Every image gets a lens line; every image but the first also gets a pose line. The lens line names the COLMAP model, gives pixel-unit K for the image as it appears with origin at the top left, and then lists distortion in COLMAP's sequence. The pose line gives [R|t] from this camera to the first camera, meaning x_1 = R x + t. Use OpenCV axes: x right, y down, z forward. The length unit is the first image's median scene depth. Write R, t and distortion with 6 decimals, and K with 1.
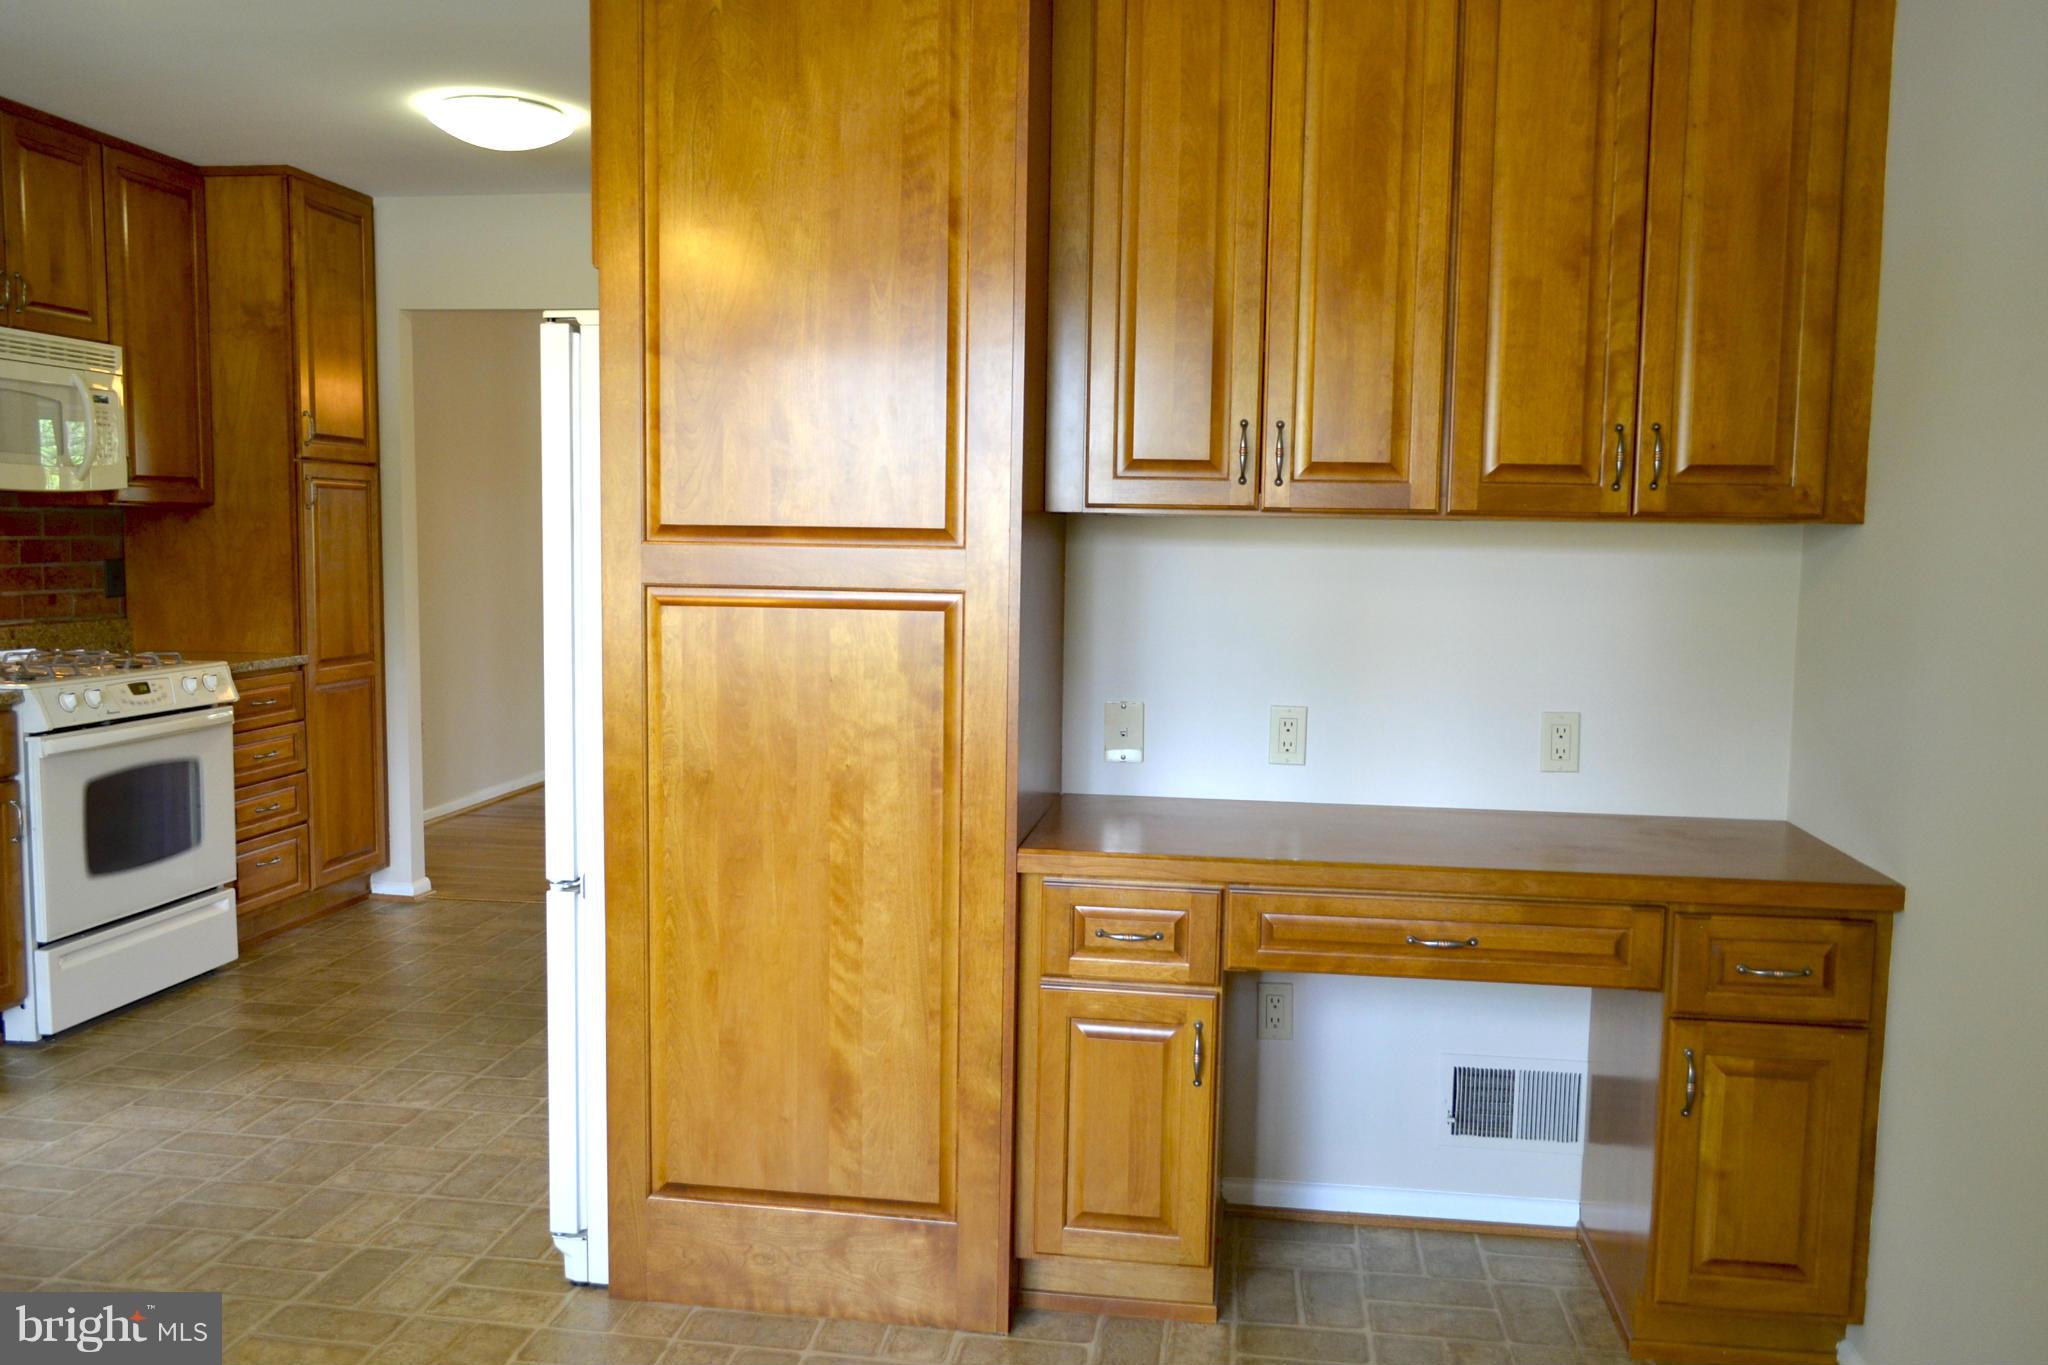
lens RADIAL K [[1618.6, 0, 1019.1], [0, 1618.6, 686.7], [0, 0, 1]] dist [-0.010711, 0.000973]
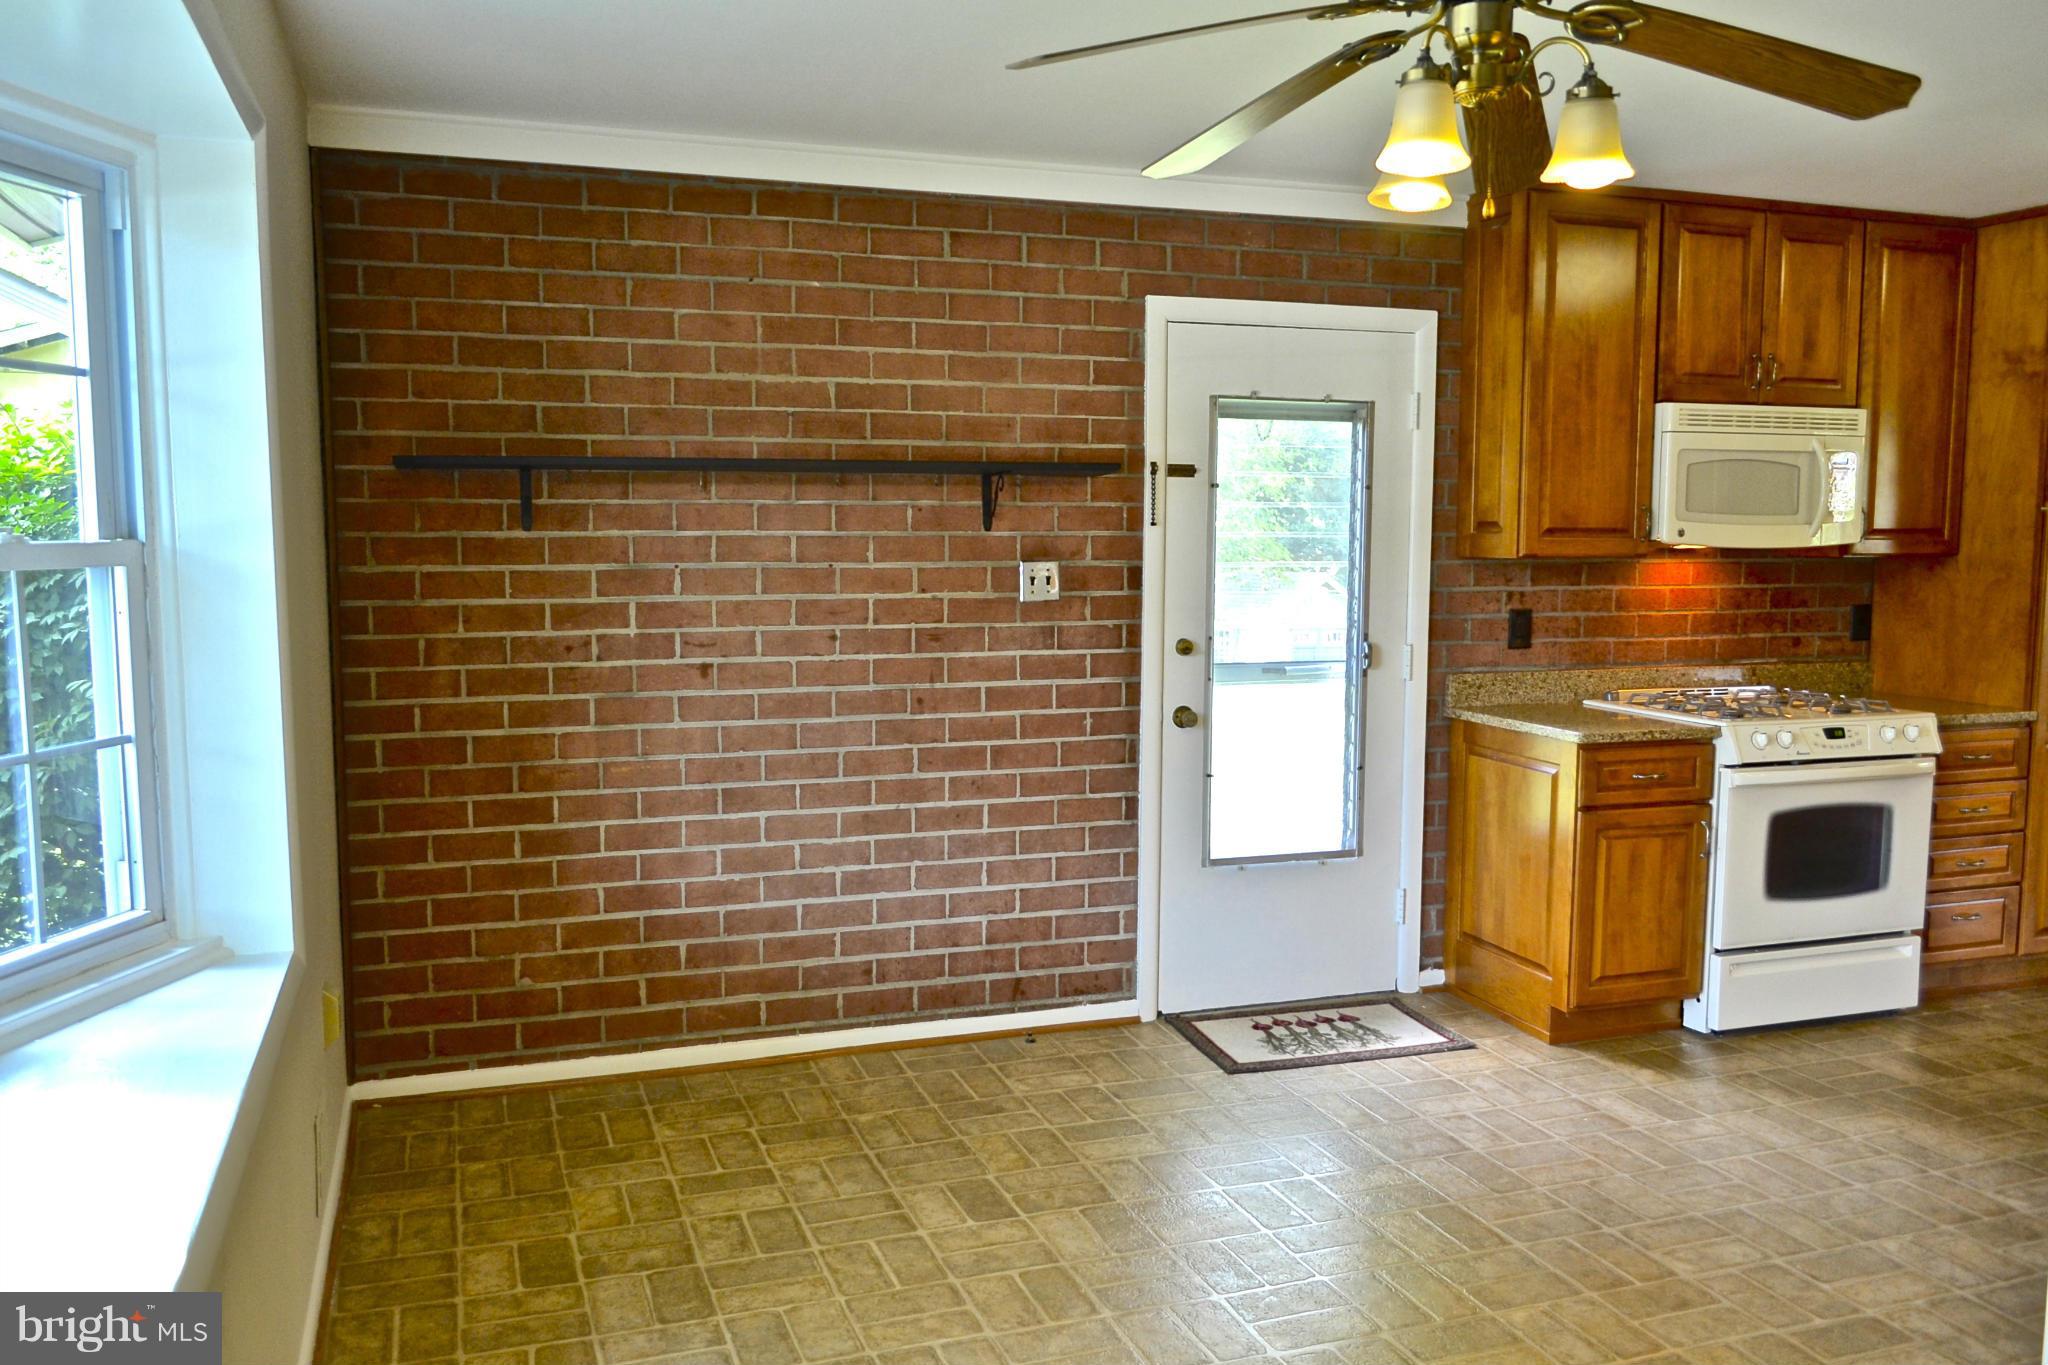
lens RADIAL K [[1618.6, 0, 1019.1], [0, 1618.6, 686.7], [0, 0, 1]] dist [-0.010711, 0.000973]
pose [[0.466558, 0.075273, -0.881282, 0.129828], [-0.080496, 0.995851, 0.042443, -0.028691], [0.880820, 0.051138, 0.470682, 0.018494]]
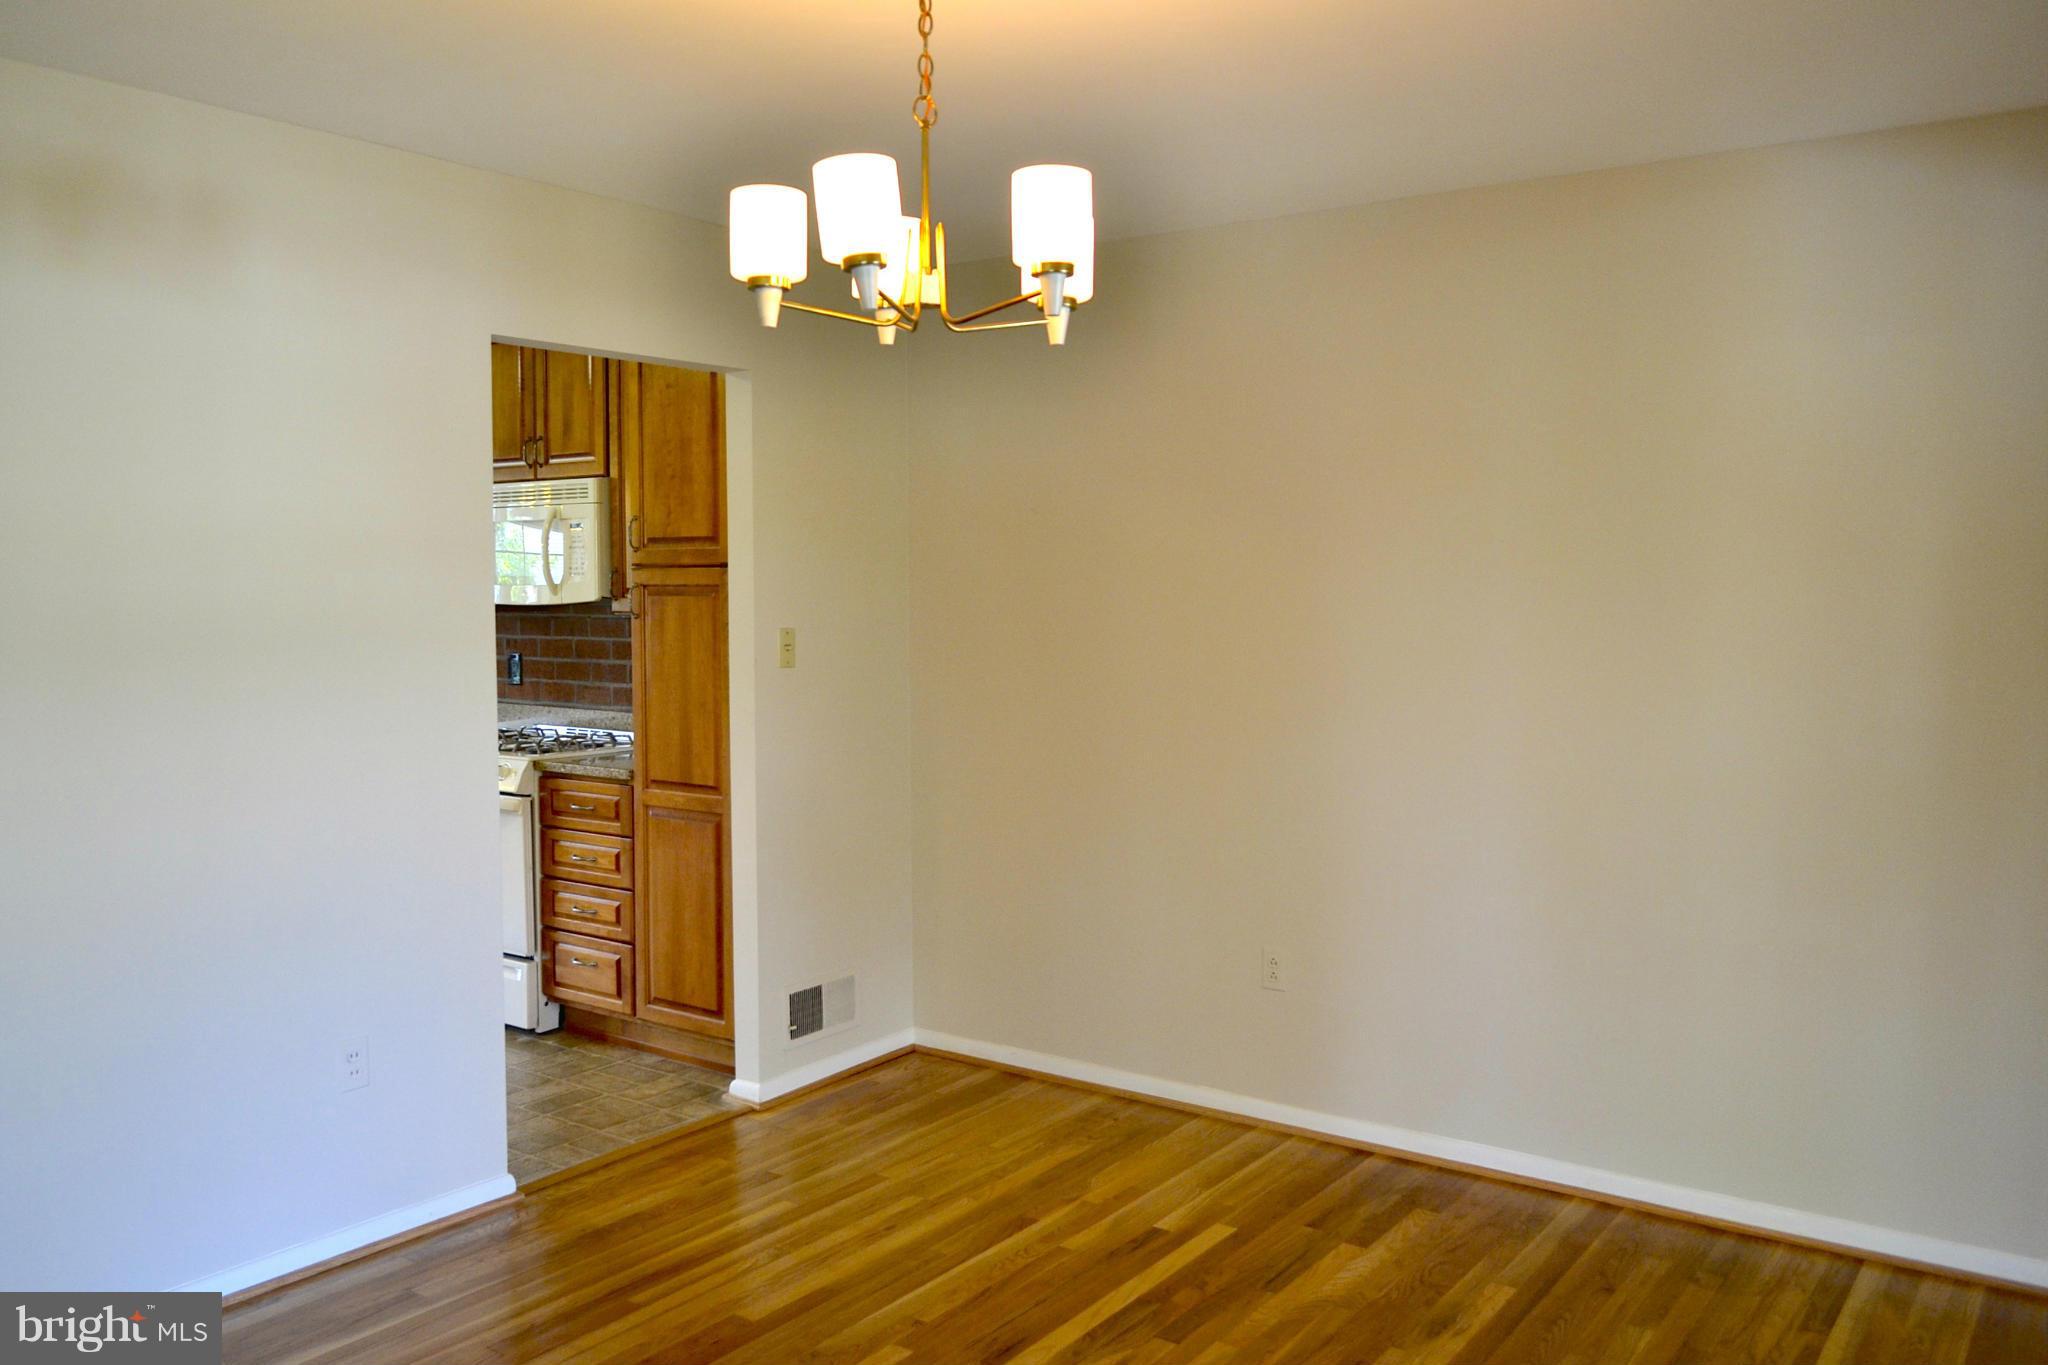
lens RADIAL K [[1618.6, 0, 1019.1], [0, 1618.6, 686.7], [0, 0, 1]] dist [-0.010711, 0.000973]
pose [[-0.468700, 0.043153, -0.882303, 0.317835], [-0.089488, 0.991348, 0.096025, -0.197523], [0.878813, 0.123962, -0.460783, 1.783916]]
